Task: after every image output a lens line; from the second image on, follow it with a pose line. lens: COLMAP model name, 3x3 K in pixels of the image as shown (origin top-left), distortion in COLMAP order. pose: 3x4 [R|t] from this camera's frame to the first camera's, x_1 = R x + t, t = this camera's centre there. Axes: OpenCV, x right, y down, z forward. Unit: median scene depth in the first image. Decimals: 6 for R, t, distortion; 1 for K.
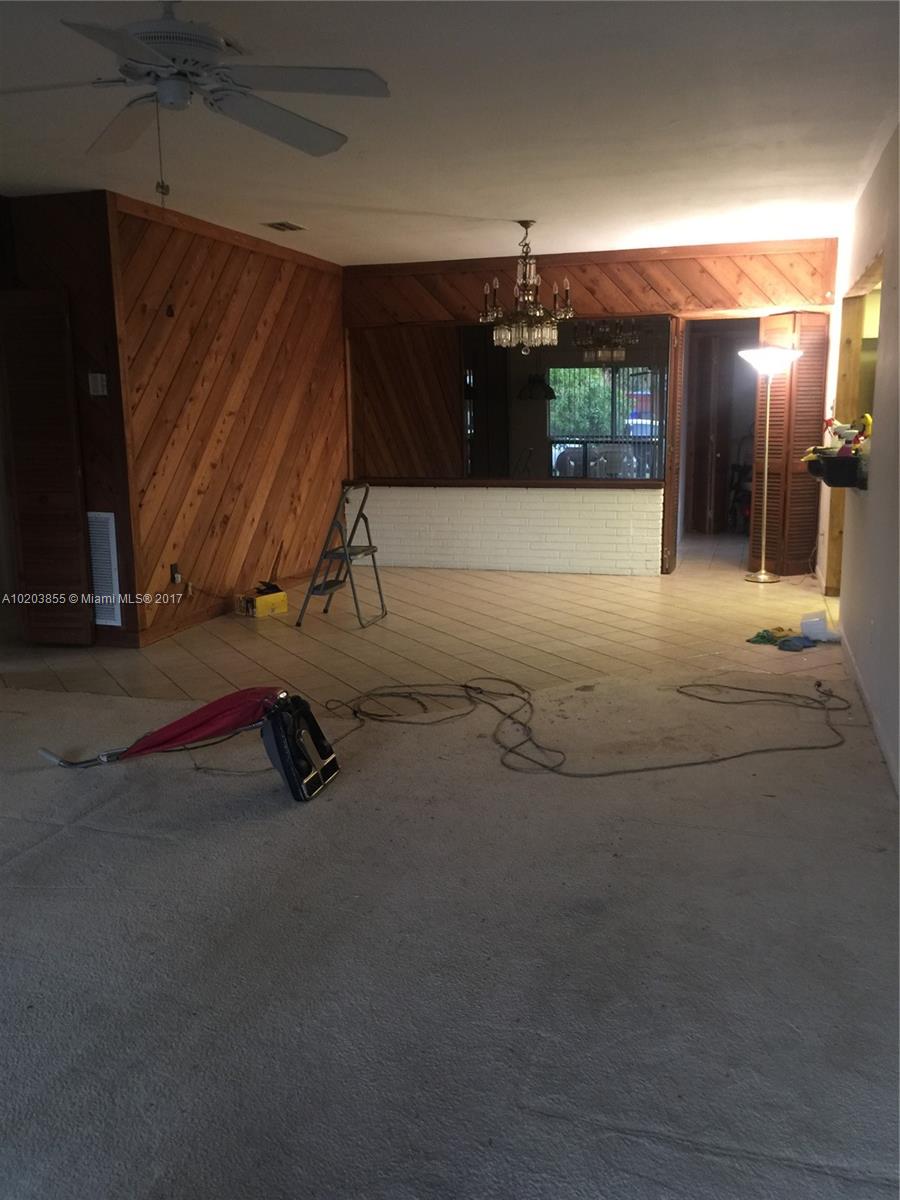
lens RADIAL K [[1025.9, 0, 441.9], [0, 1025.9, 595.8], [0, 0, 1]] dist [0.064813, -0.092604]
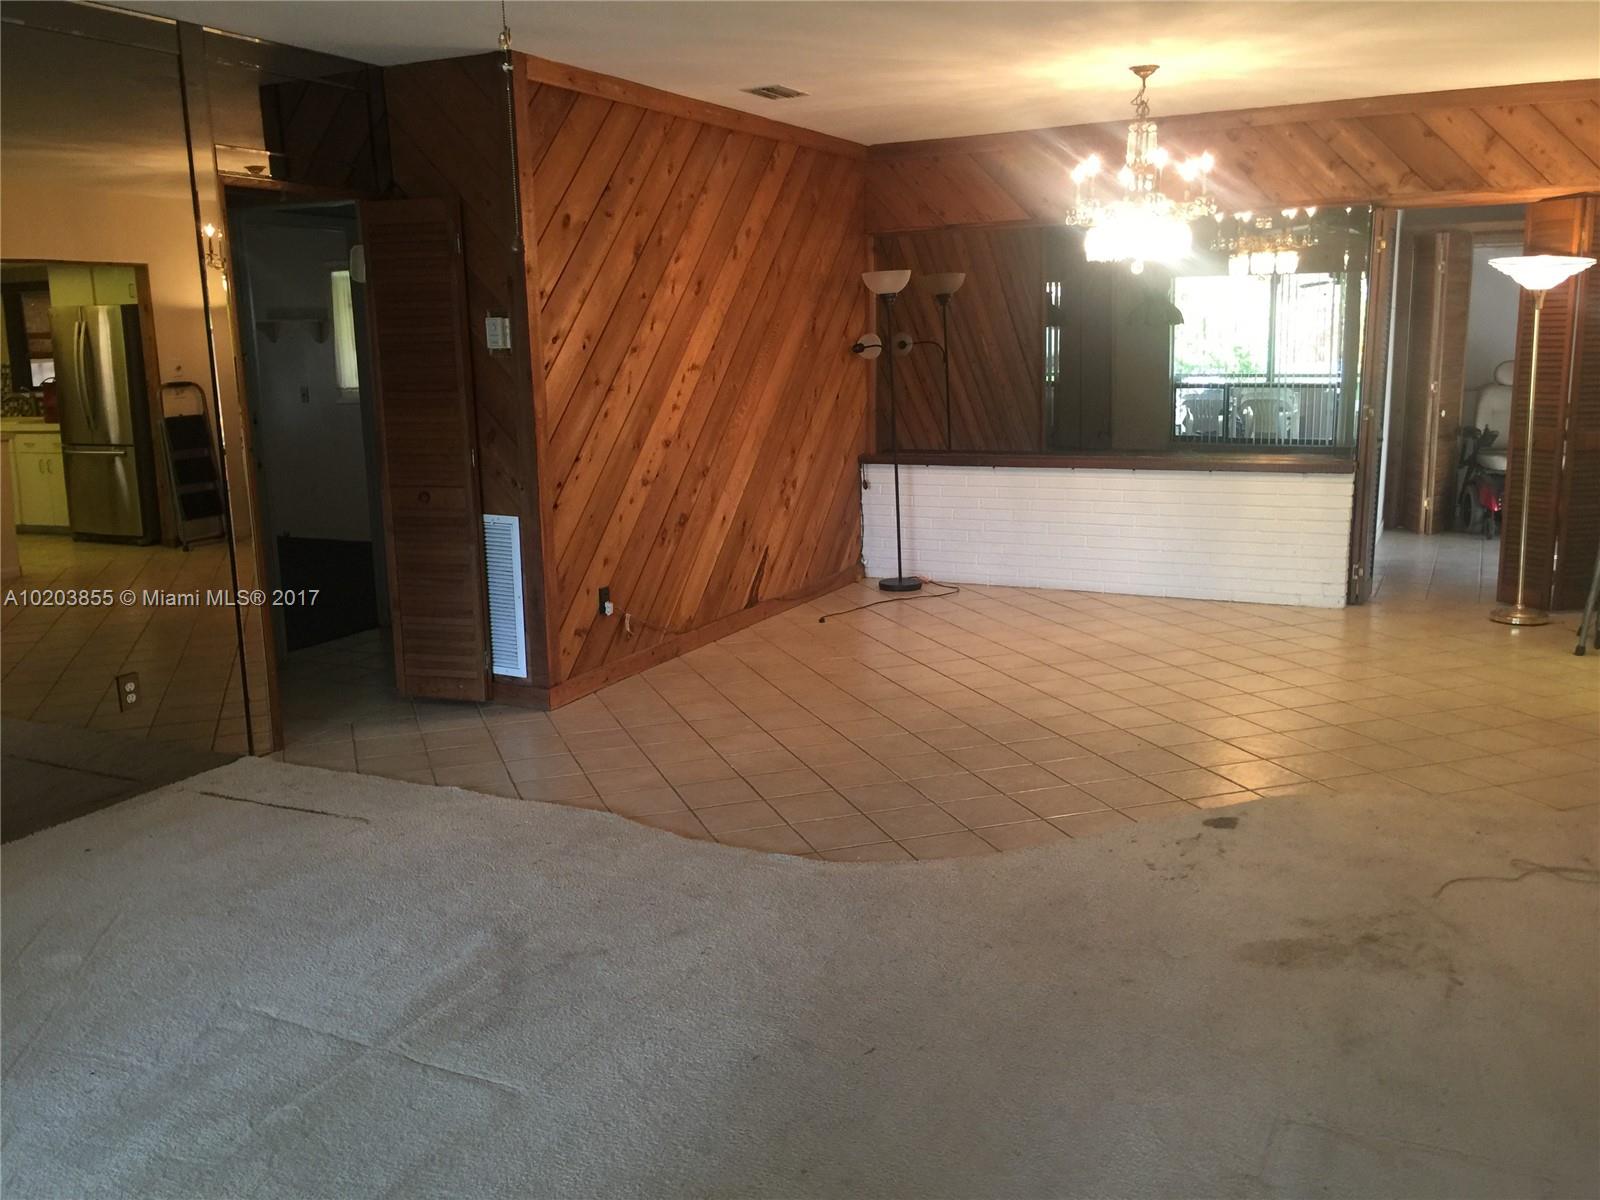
lens RADIAL K [[1367.9, 0, 767.5], [0, 1367.9, 589.2], [0, 0, 1]] dist [0.064813, -0.092604]
pose [[0.983741, 0.023991, -0.177984, 0.011455], [-0.022639, 0.999697, 0.009625, -0.038462], [0.178161, -0.005440, 0.983986, 0.104386]]
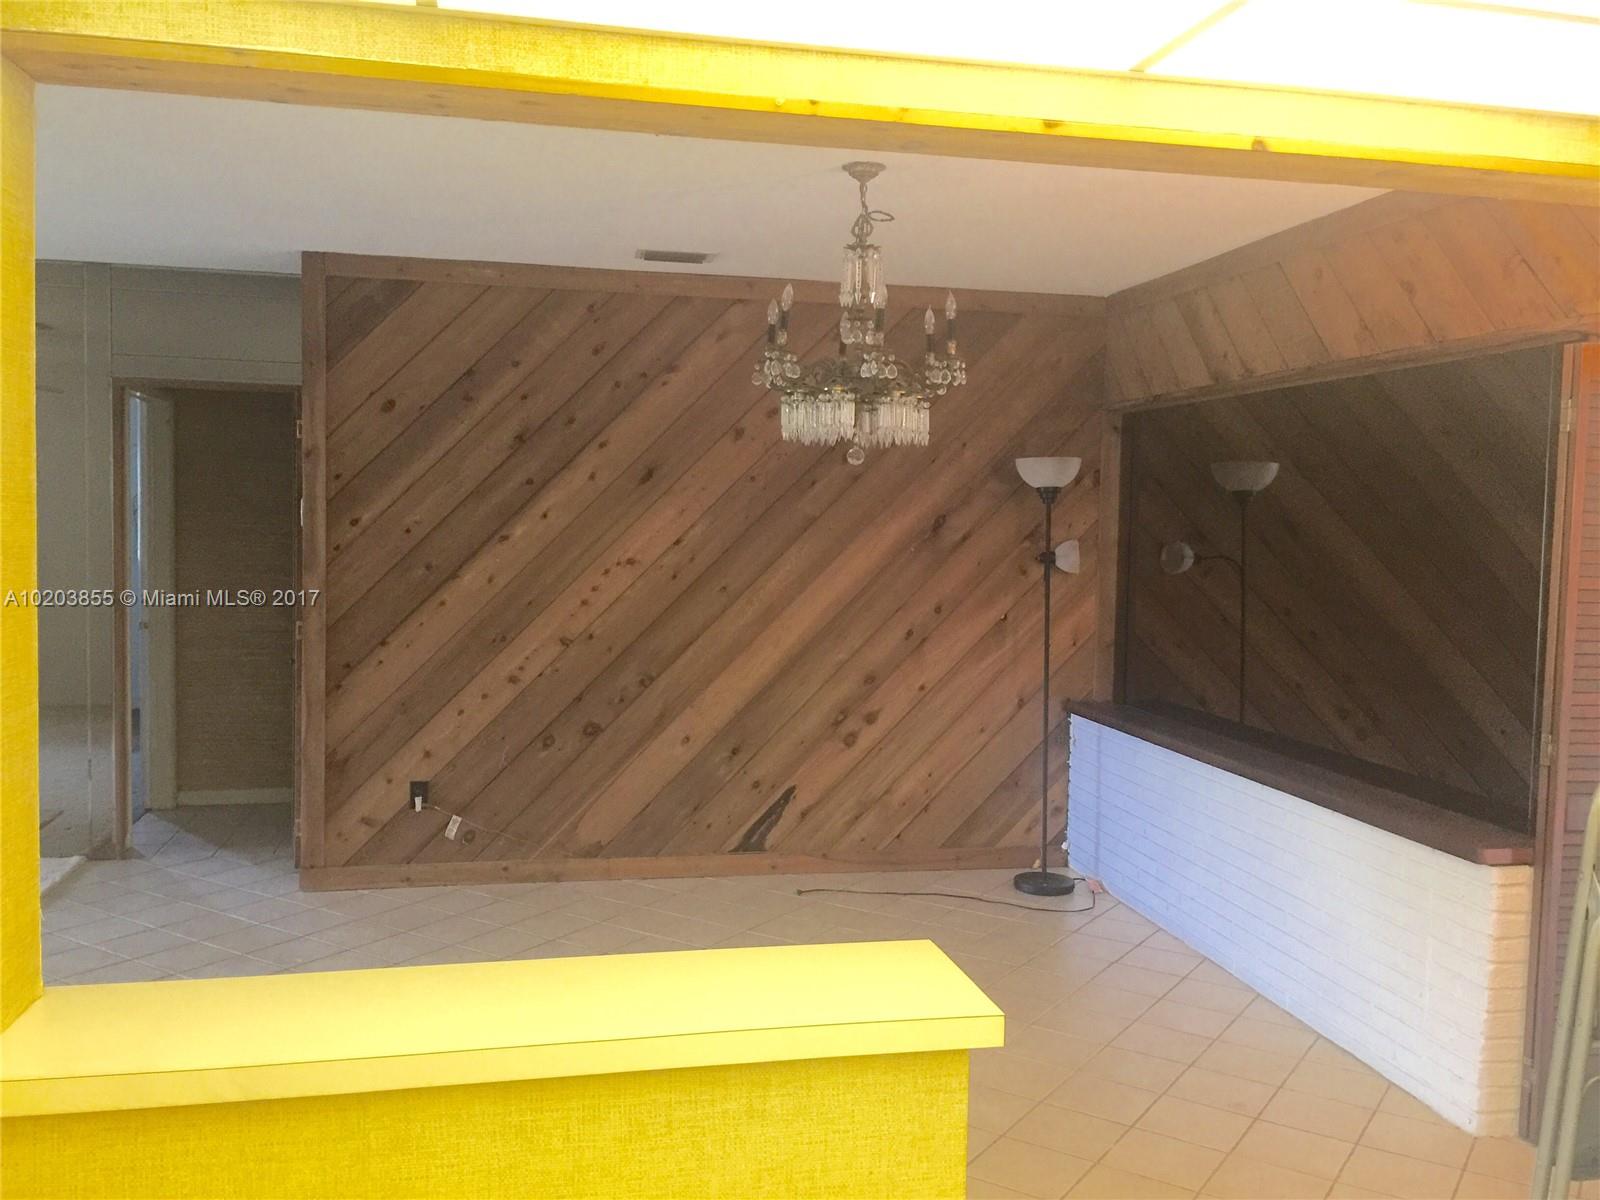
lens RADIAL K [[1367.9, 0, 796.3], [0, 1367.9, 592.5], [0, 0, 1]] dist [0.064813, -0.092604]
pose [[0.478368, 0.074457, -0.874997, 0.575396], [-0.186386, 0.982306, -0.018310, -0.166611], [0.858152, 0.171846, 0.483782, 0.710261]]
